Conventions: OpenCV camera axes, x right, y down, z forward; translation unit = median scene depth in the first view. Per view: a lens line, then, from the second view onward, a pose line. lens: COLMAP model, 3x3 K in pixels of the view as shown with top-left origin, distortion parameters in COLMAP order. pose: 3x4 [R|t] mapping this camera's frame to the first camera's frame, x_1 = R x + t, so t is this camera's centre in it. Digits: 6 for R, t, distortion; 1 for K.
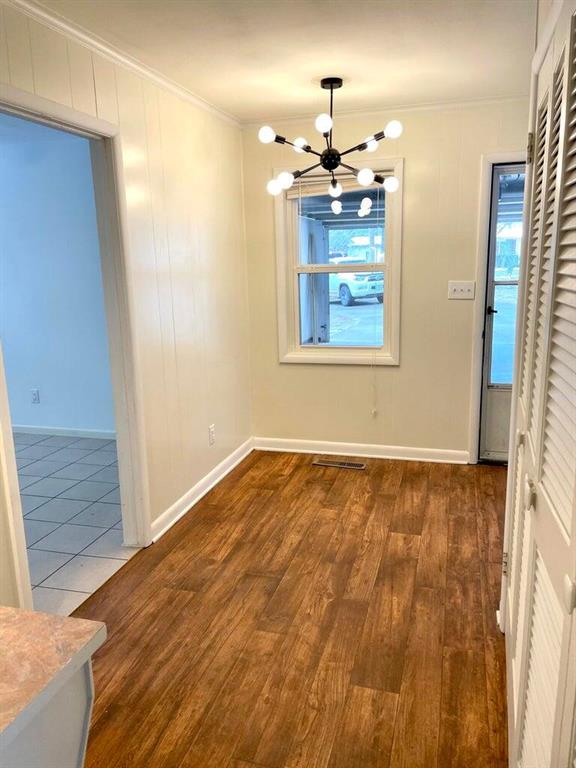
lens RADIAL K [[584.8, 0, 288.5], [0, 584.8, 384.4], [0, 0, 1]] dist [0.019129, -0.044482]
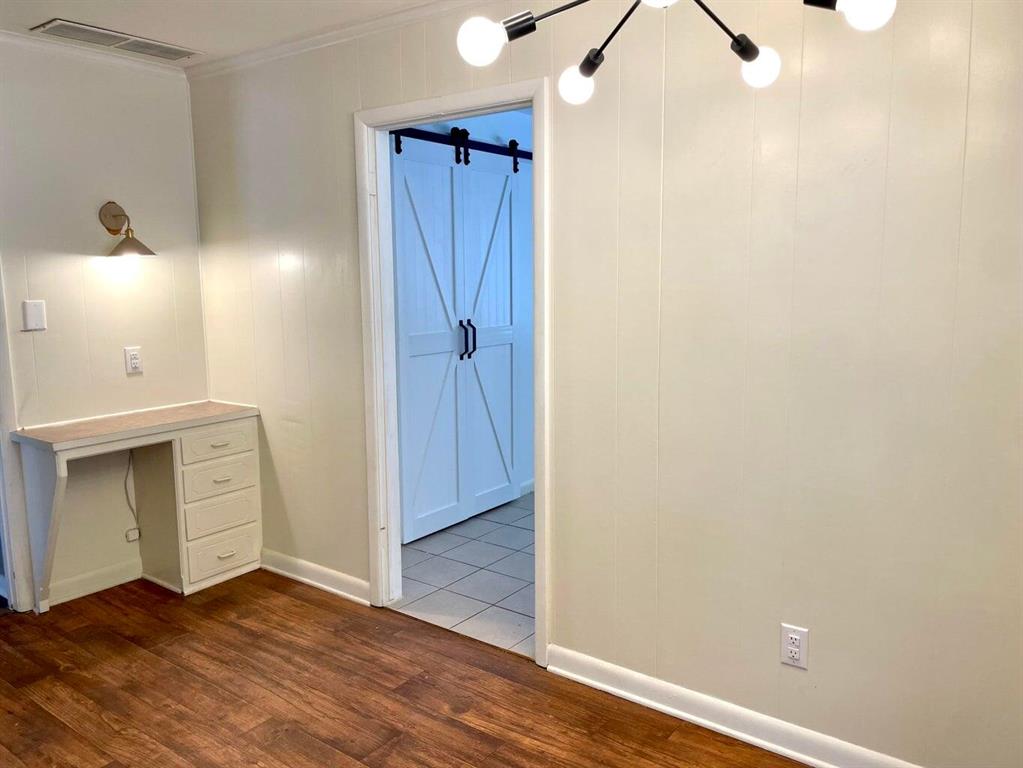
lens RADIAL K [[779.0, 0, 513.6], [0, 779.0, 379.0], [0, 0, 1]] dist [0.019129, -0.044482]
pose [[-0.334057, 0.170515, -0.927001, 0.711199], [-0.189557, 0.951252, 0.243285, -0.334385], [0.923295, 0.256991, -0.285450, 1.405137]]
